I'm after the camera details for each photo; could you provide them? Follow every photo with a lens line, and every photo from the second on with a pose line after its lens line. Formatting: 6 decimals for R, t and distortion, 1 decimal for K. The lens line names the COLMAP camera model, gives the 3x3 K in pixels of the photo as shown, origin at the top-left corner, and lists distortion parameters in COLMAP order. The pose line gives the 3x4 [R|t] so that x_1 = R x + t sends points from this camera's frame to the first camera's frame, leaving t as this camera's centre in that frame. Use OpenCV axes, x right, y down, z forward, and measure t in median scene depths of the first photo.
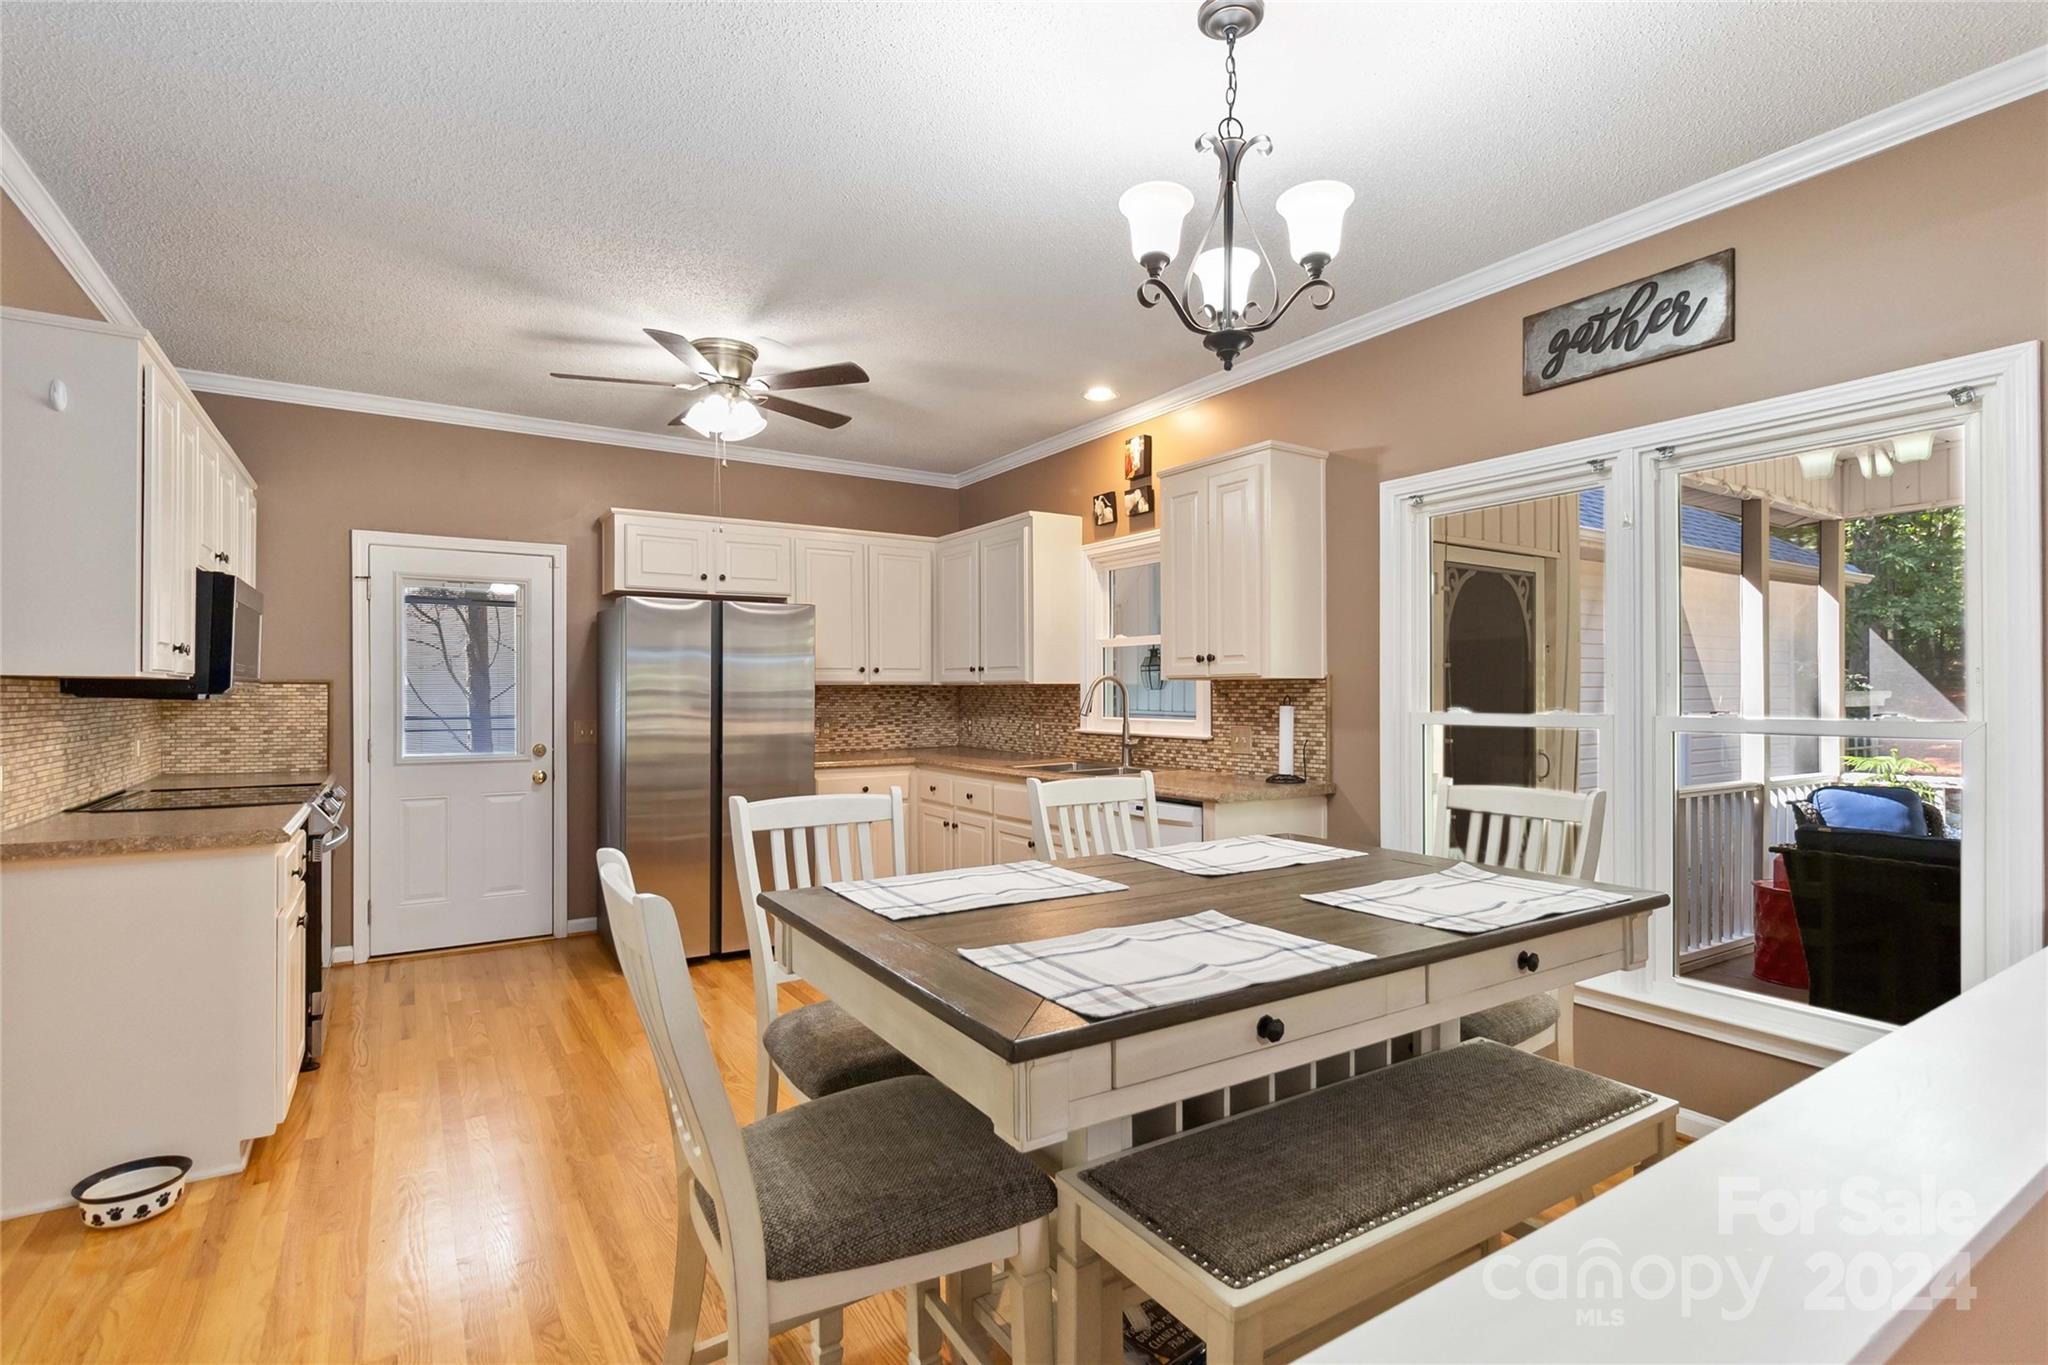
lens RADIAL K [[962.1, 0, 1010.8], [0, 962.1, 689.2], [0, 0, 1]] dist [0.003642, -0.000953]
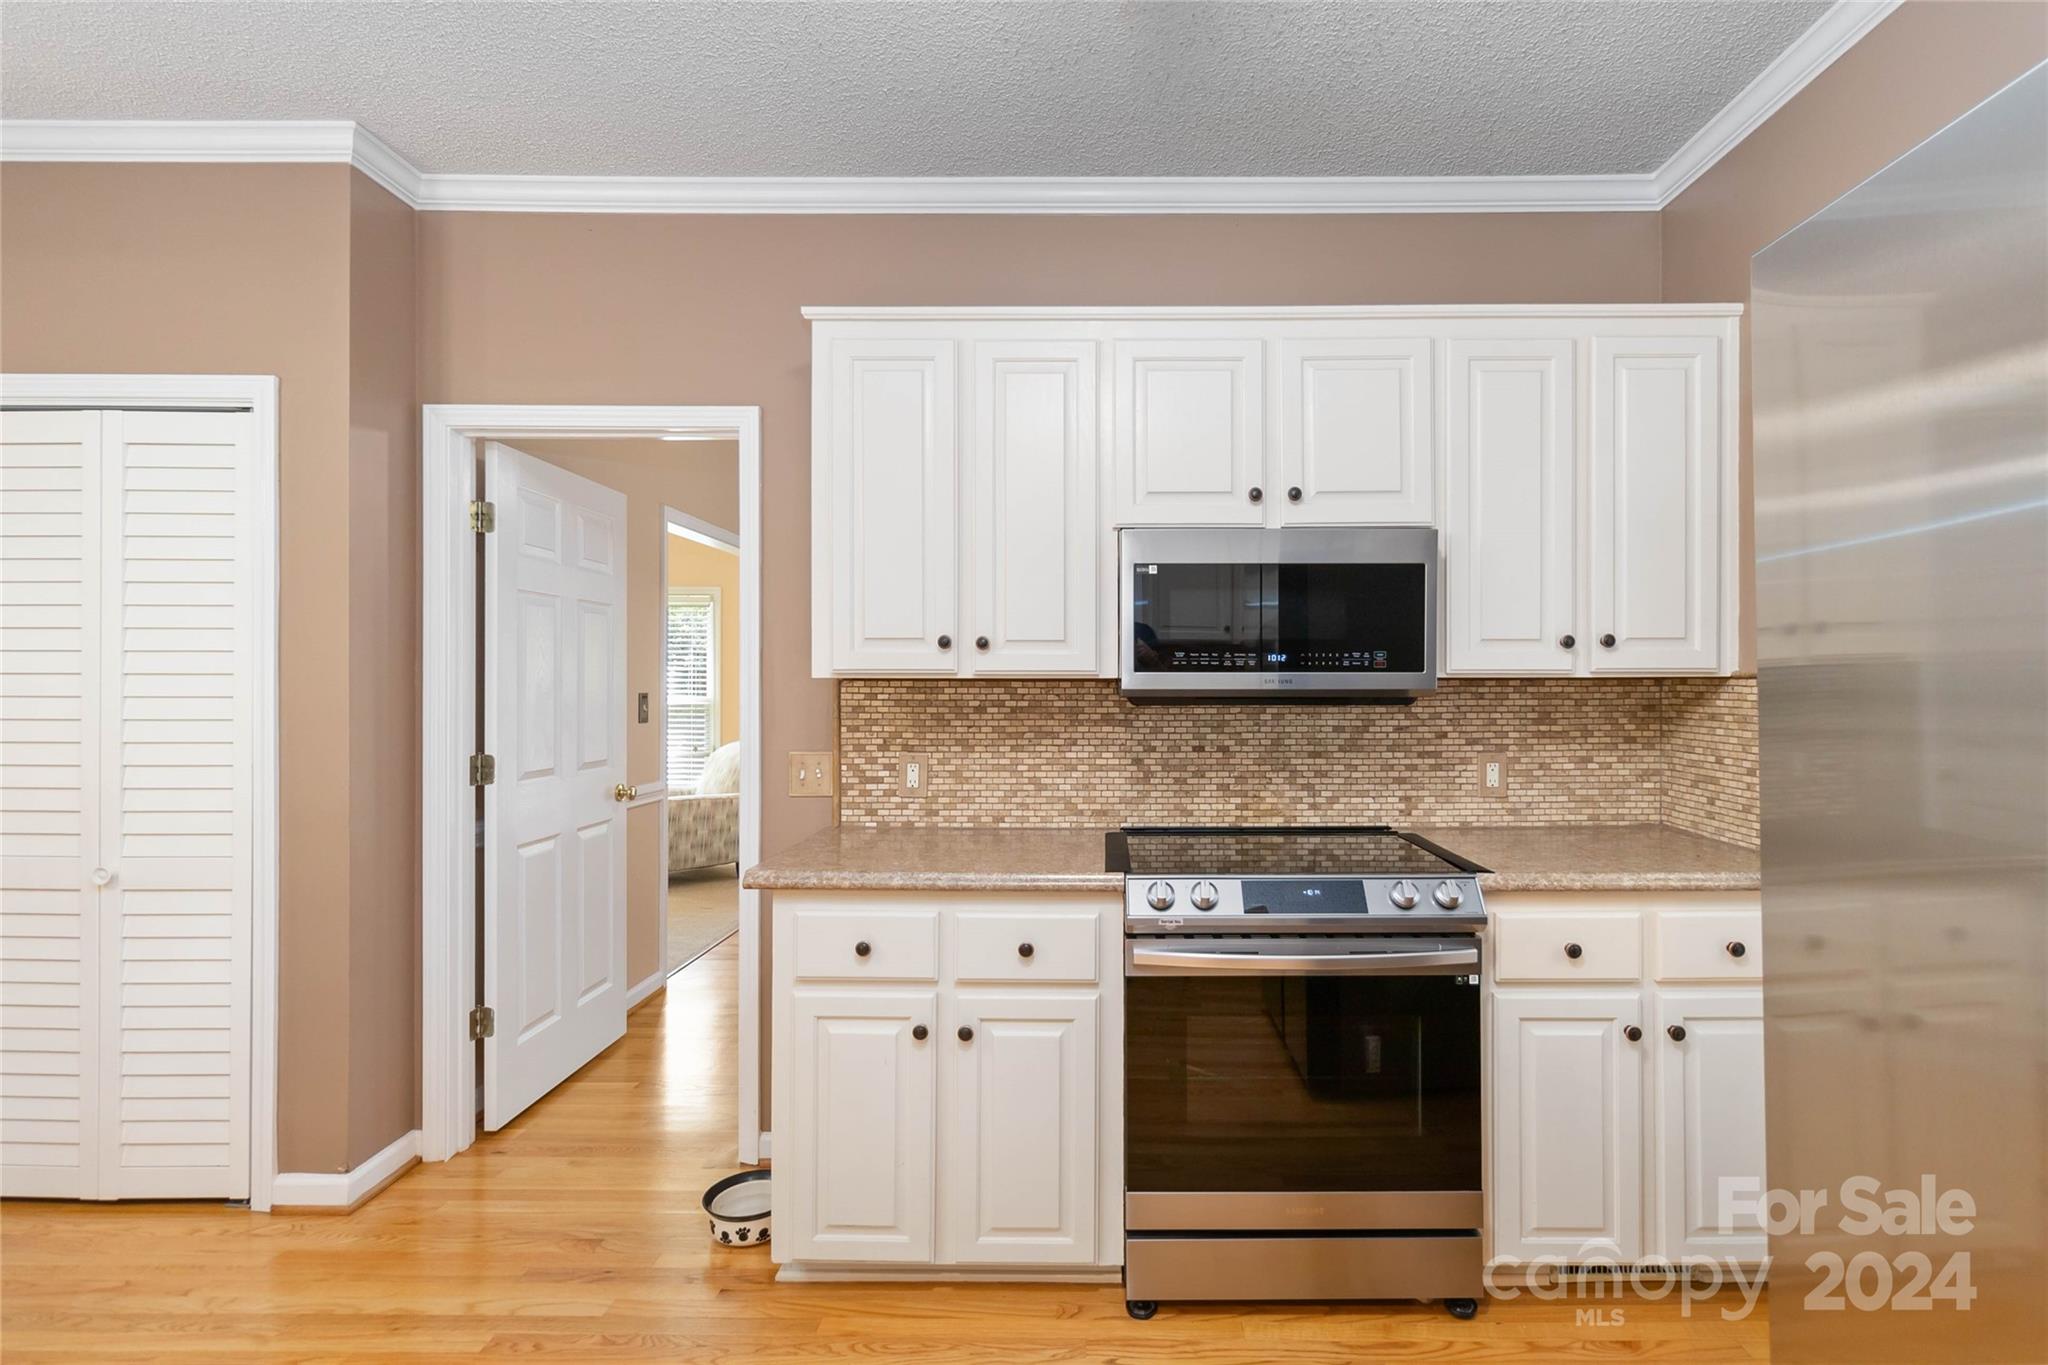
lens RADIAL K [[962.1, 0, 1094.9], [0, 962.1, 678.9], [0, 0, 1]] dist [0.003642, -0.000953]
pose [[-0.543893, -0.006392, -0.839130, -0.135512], [0.005512, 0.999922, -0.011189, -0.001602], [0.839137, -0.010711, -0.543815, 0.936447]]
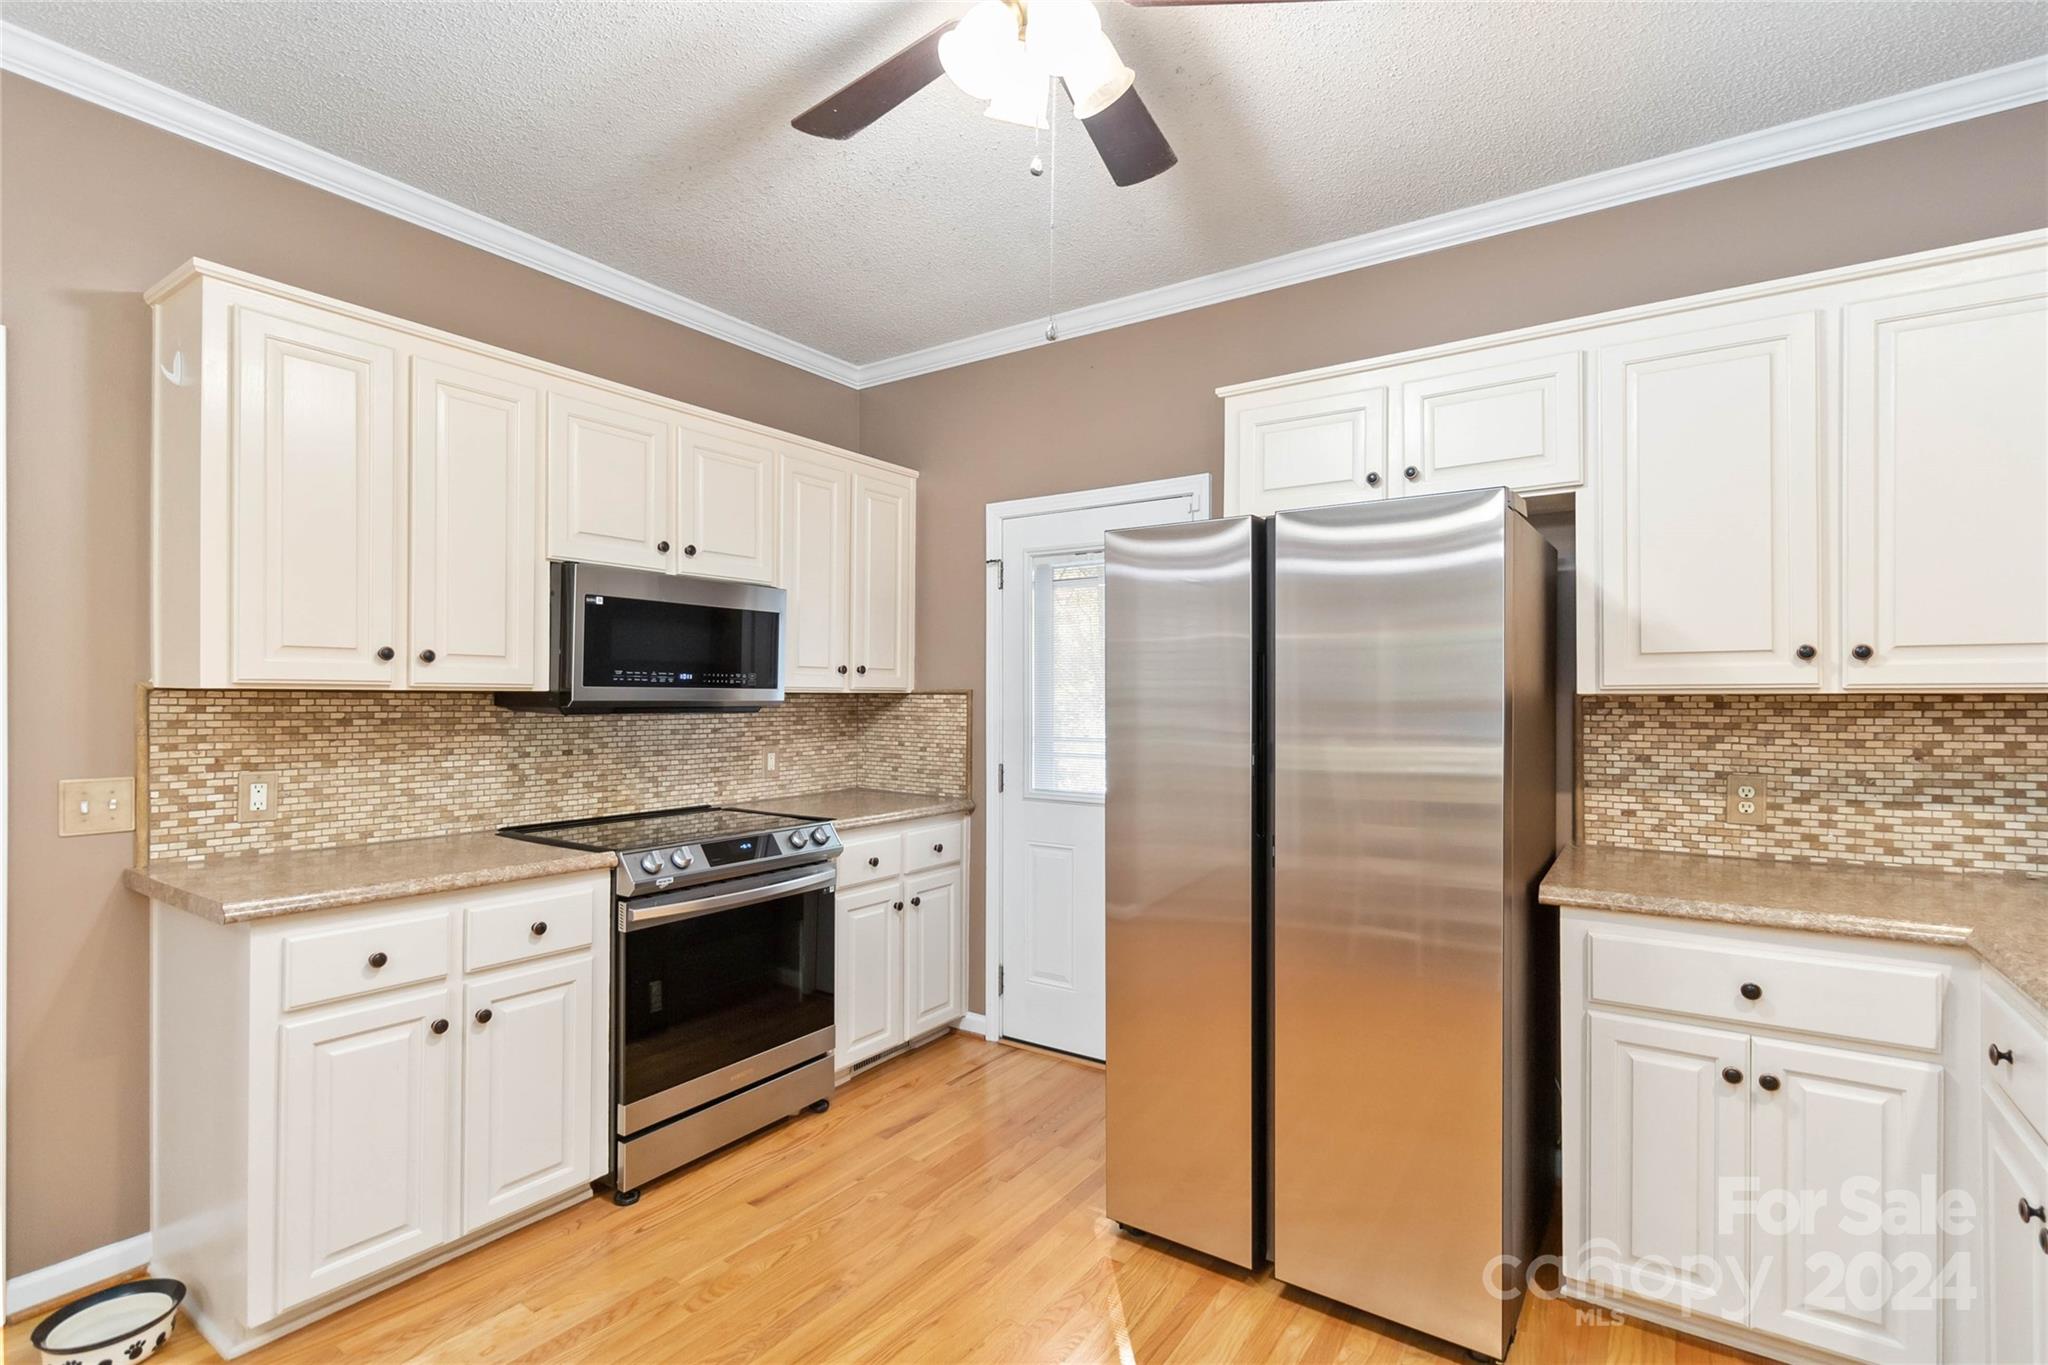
lens RADIAL K [[962.1, 0, 1039.8], [0, 962.1, 692.9], [0, 0, 1]] dist [0.003642, -0.000953]
pose [[0.397702, -0.001482, -0.917514, 0.079063], [0.000487, 0.999999, -0.001404, -0.005565], [0.917515, 0.000112, 0.397702, 0.709156]]
